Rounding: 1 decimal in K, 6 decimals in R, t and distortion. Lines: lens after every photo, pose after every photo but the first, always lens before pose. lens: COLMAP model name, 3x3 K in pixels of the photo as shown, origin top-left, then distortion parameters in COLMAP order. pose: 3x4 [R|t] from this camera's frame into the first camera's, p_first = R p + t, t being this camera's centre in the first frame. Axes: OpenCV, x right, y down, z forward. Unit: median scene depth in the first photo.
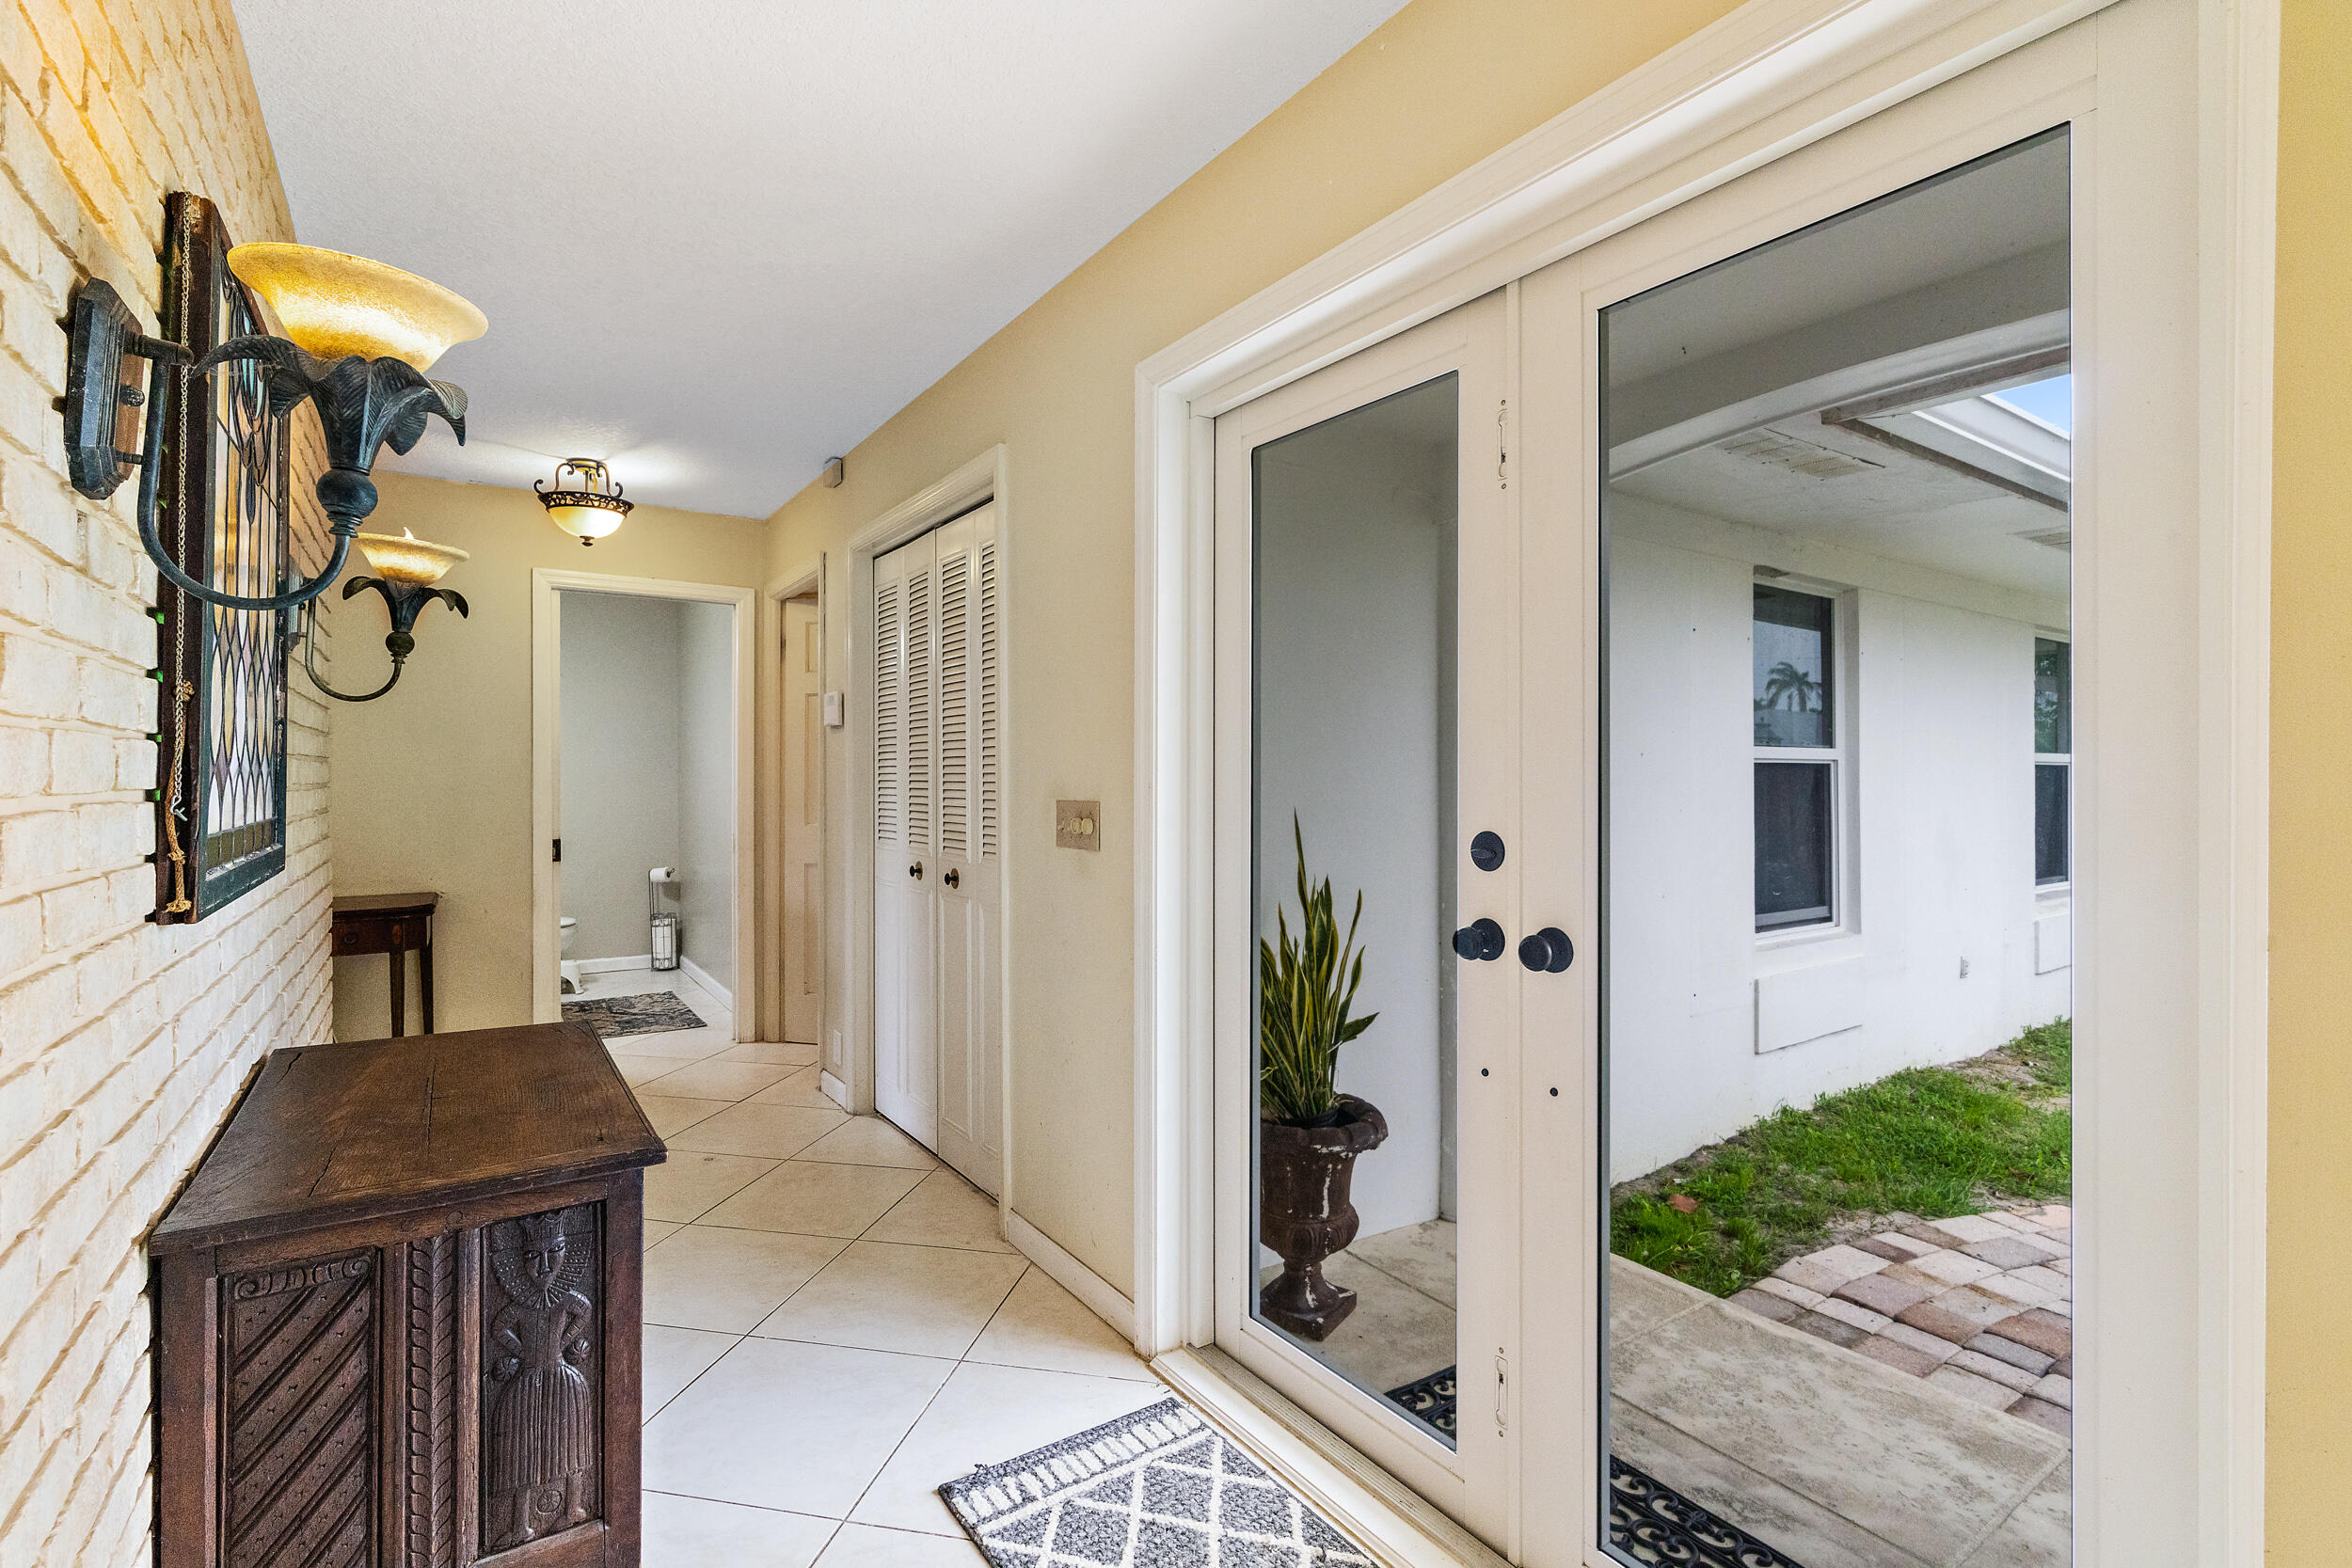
lens RADIAL K [[1063.0, 0, 1174.2], [0, 1063.0, 778.9], [0, 0, 1]] dist [-0.000154, -0.000189]
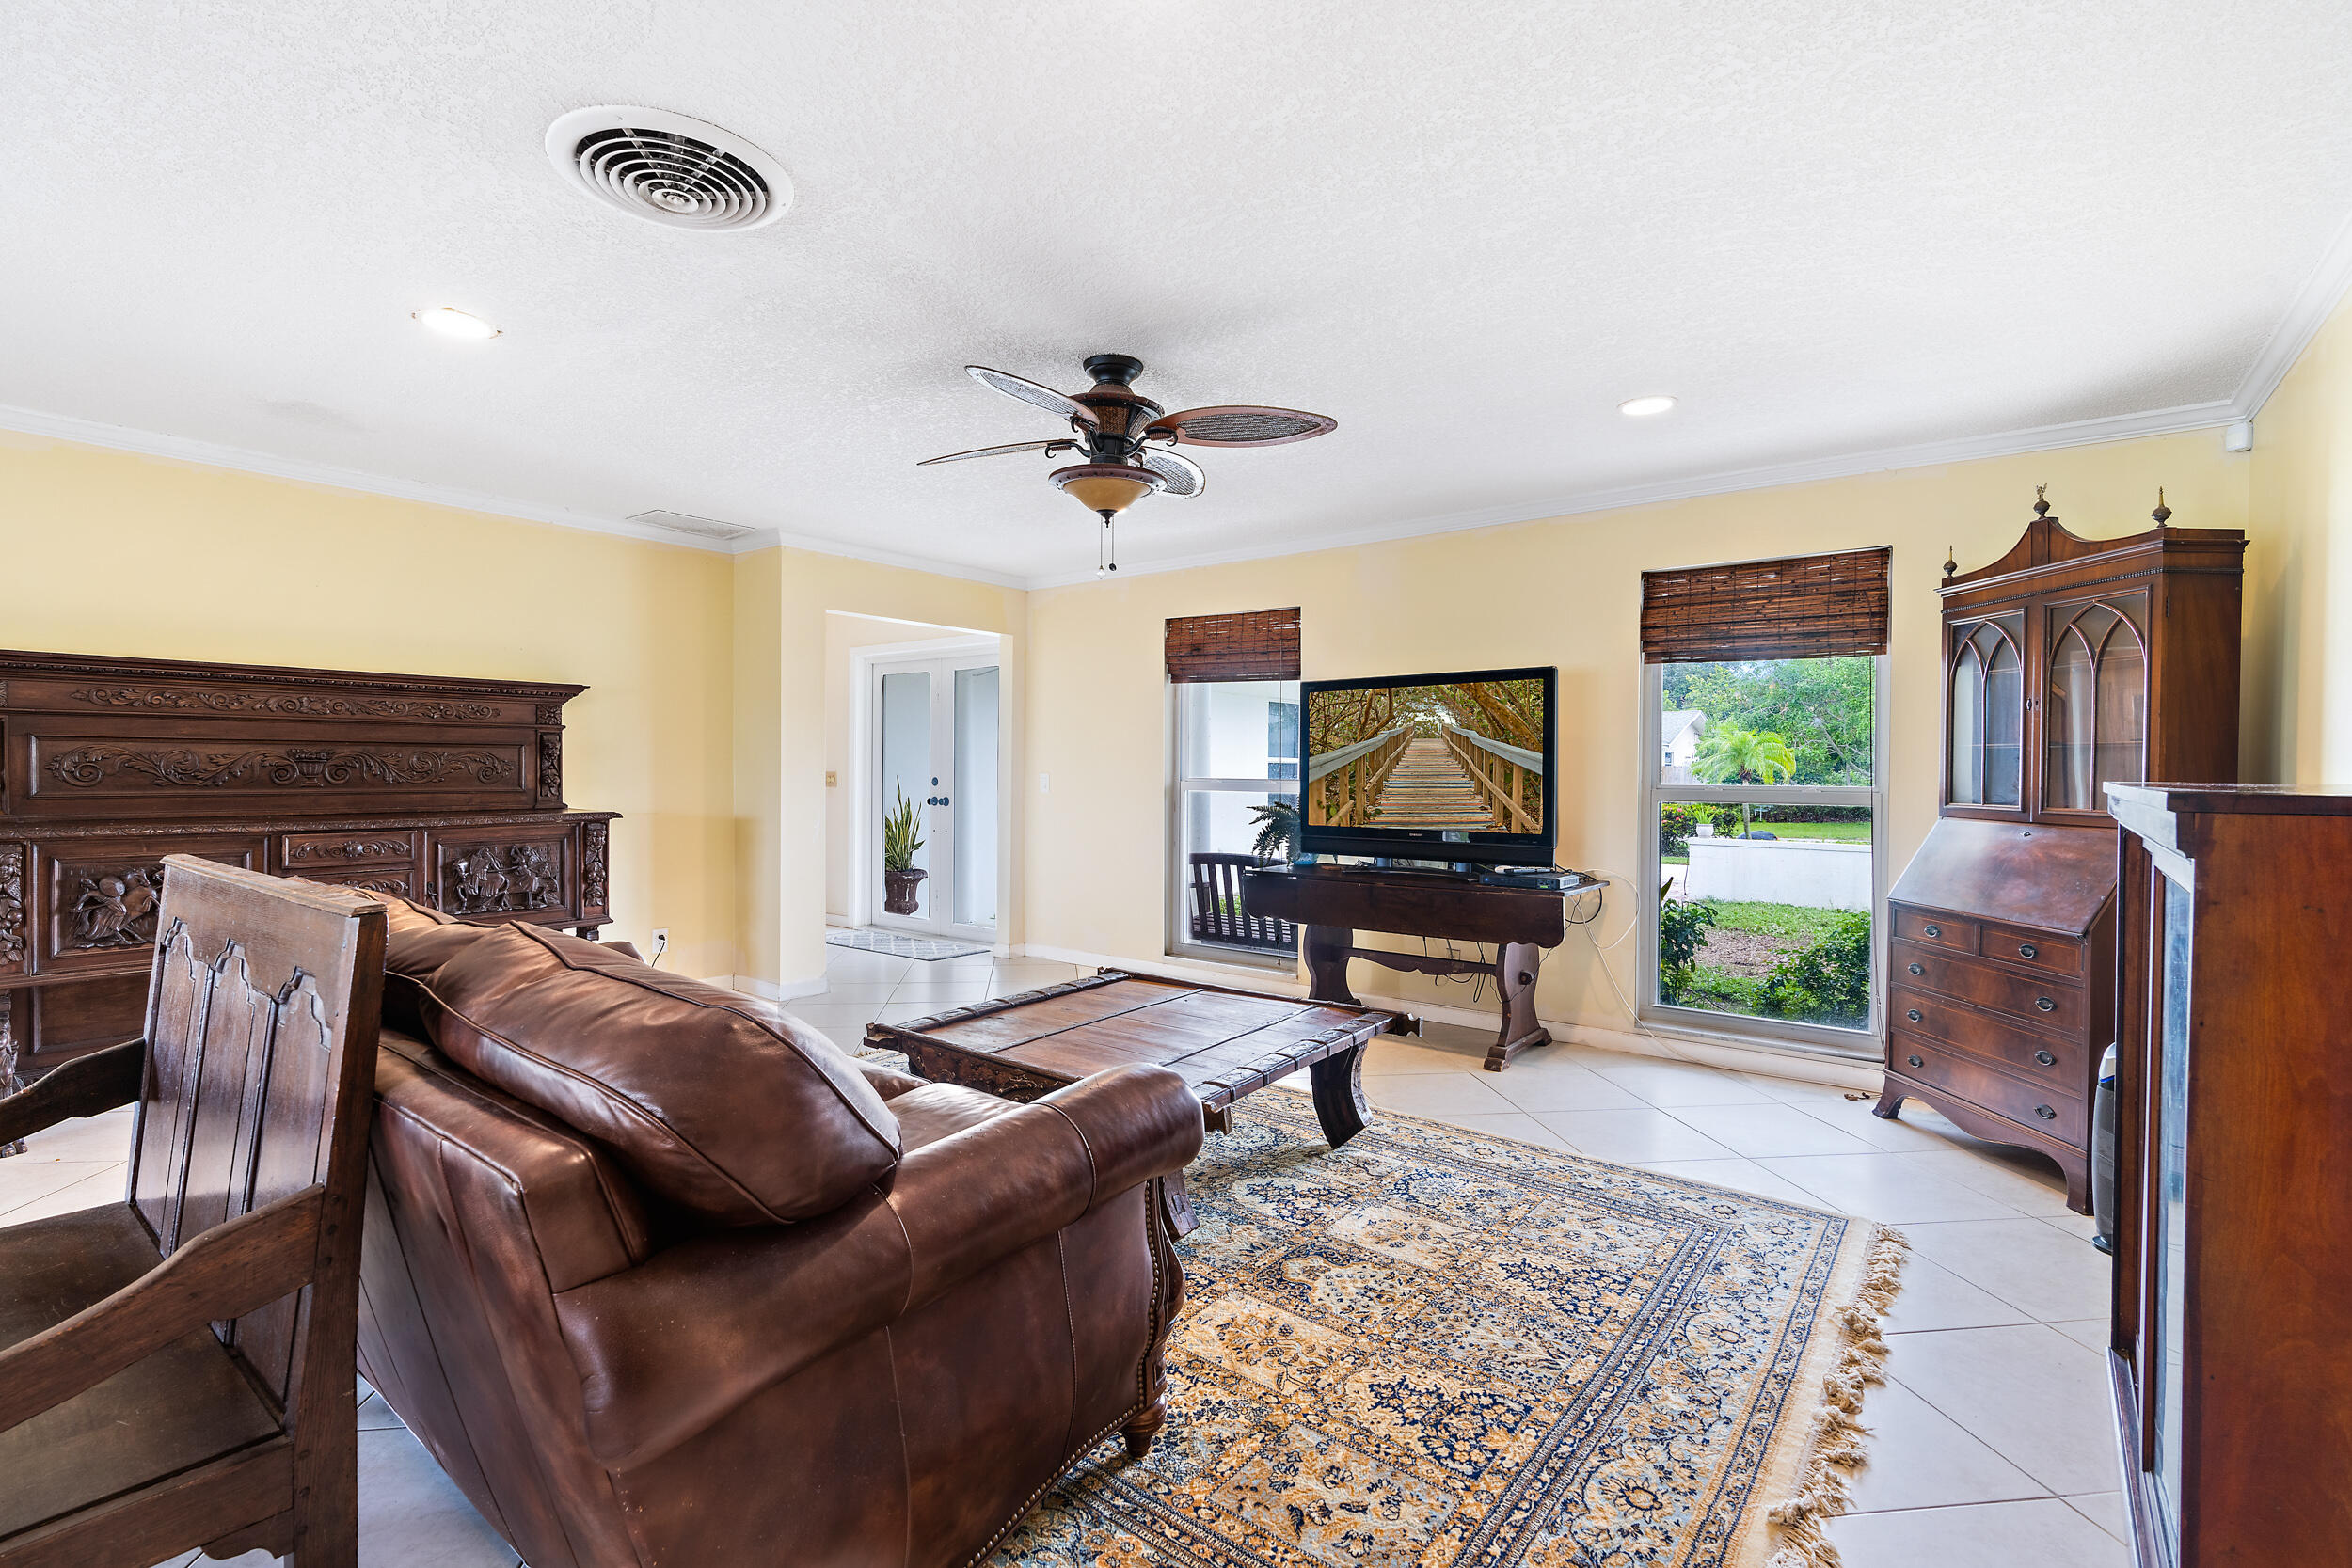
lens RADIAL K [[1063.0, 0, 1174.2], [0, 1063.0, 778.9], [0, 0, 1]] dist [-0.000154, -0.000189]
pose [[0.945226, 0.006109, 0.326358, -0.133408], [-0.009767, 0.999906, 0.009571, -0.000944], [-0.326269, -0.012234, 0.945198, -2.118244]]
